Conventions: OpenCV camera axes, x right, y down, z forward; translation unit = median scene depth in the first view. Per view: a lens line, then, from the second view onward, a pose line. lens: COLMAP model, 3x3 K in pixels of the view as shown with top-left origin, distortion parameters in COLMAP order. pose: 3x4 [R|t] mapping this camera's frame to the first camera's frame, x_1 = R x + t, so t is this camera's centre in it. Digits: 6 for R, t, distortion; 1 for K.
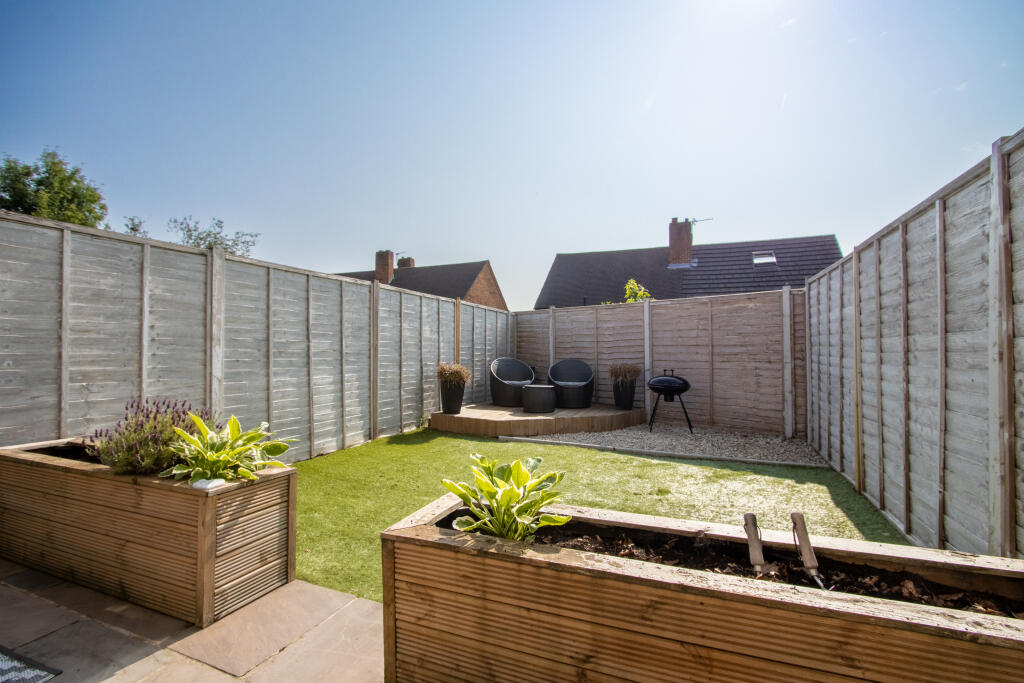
lens RADIAL K [[474.2, 0, 507.6], [0, 474.2, 337.4], [0, 0, 1]] dist [-0.014968, 0.000829]
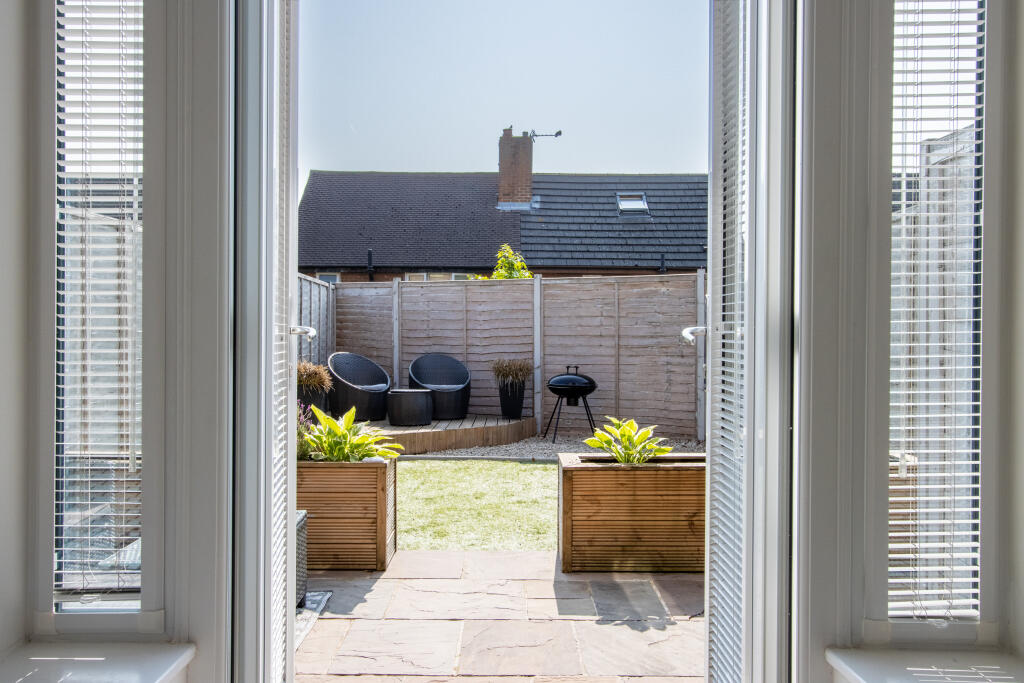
lens RADIAL K [[901.3, 0, 512.1], [0, 901.3, 343.8], [0, 0, 1]] dist [0.005578, 0.001995]
pose [[0.920228, -0.002526, 0.391375, -0.357436], [-0.011580, 0.999366, 0.033677, -0.021219], [-0.391211, -0.035523, 0.919615, -0.375245]]
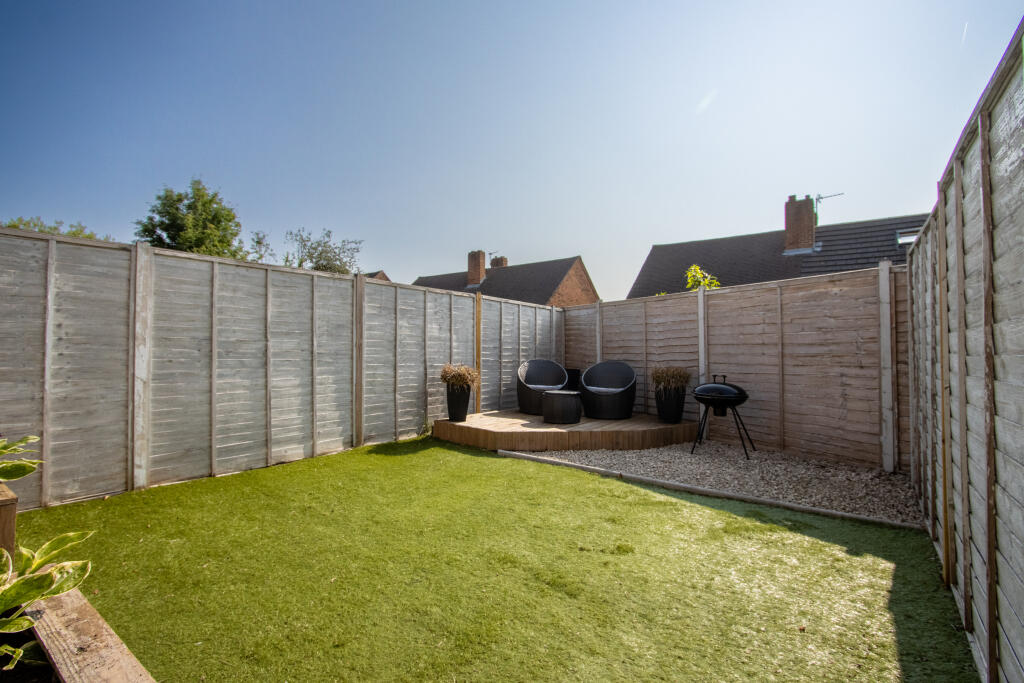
lens RADIAL K [[474.2, 0, 508.2], [0, 474.2, 338.3], [0, 0, 1]] dist [-0.014968, 0.000829]
pose [[0.970193, -0.005059, -0.242280, 0.190808], [0.005562, 0.999984, 0.001390, 0.003798], [0.242269, -0.002696, 0.970205, 0.152859]]
